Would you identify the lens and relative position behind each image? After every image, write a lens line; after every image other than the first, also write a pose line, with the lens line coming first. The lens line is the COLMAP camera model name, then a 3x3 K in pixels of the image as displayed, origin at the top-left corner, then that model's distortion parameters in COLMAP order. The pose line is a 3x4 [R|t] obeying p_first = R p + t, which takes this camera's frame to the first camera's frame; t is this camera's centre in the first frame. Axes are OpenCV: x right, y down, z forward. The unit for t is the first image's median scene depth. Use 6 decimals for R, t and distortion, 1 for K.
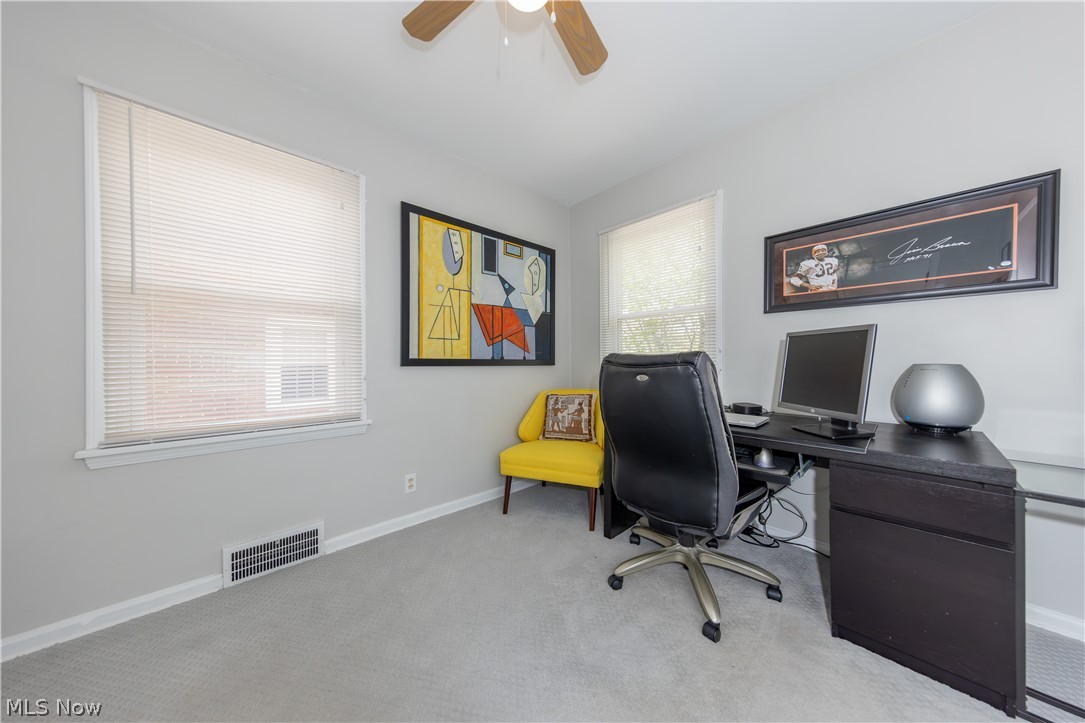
lens RADIAL K [[343.8, 0, 544.7], [0, 343.8, 361.4], [0, 0, 1]] dist [0.009093, -0.000544]
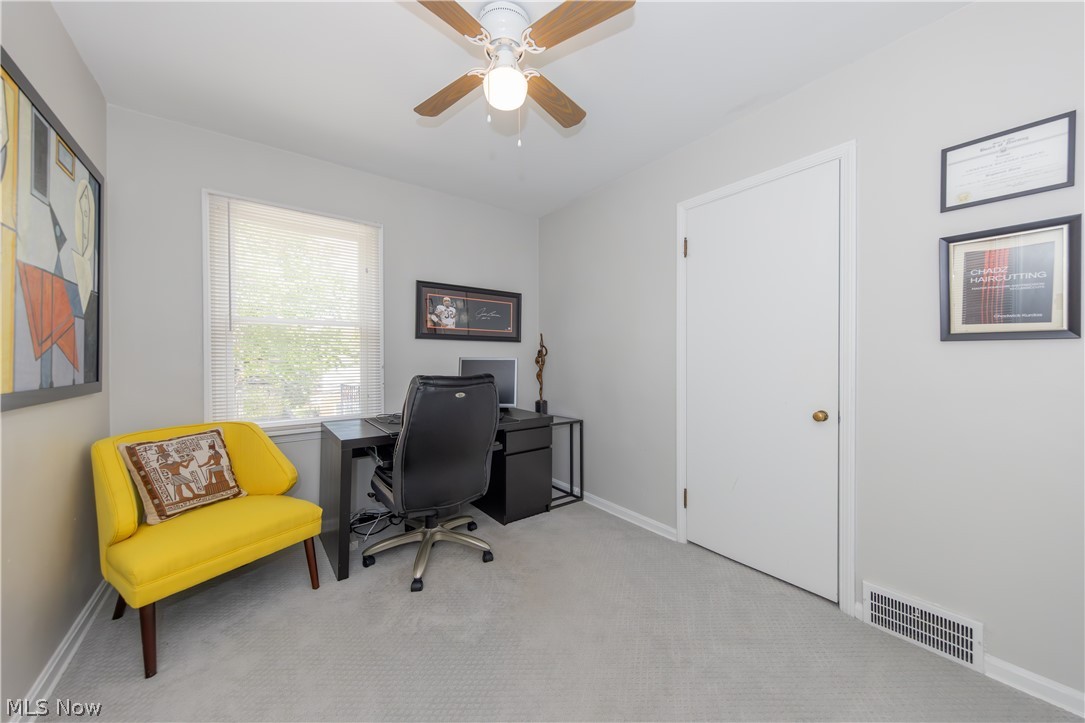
lens RADIAL K [[392.6, 0, 546.7], [0, 392.6, 360.3], [0, 0, 1]] dist [0.003010, 0.000055]
pose [[0.086558, 0.000772, 0.996247, -0.636252], [0.002605, 0.999996, -0.001001, -0.043698], [-0.996243, 0.002682, 0.086556, 0.308218]]
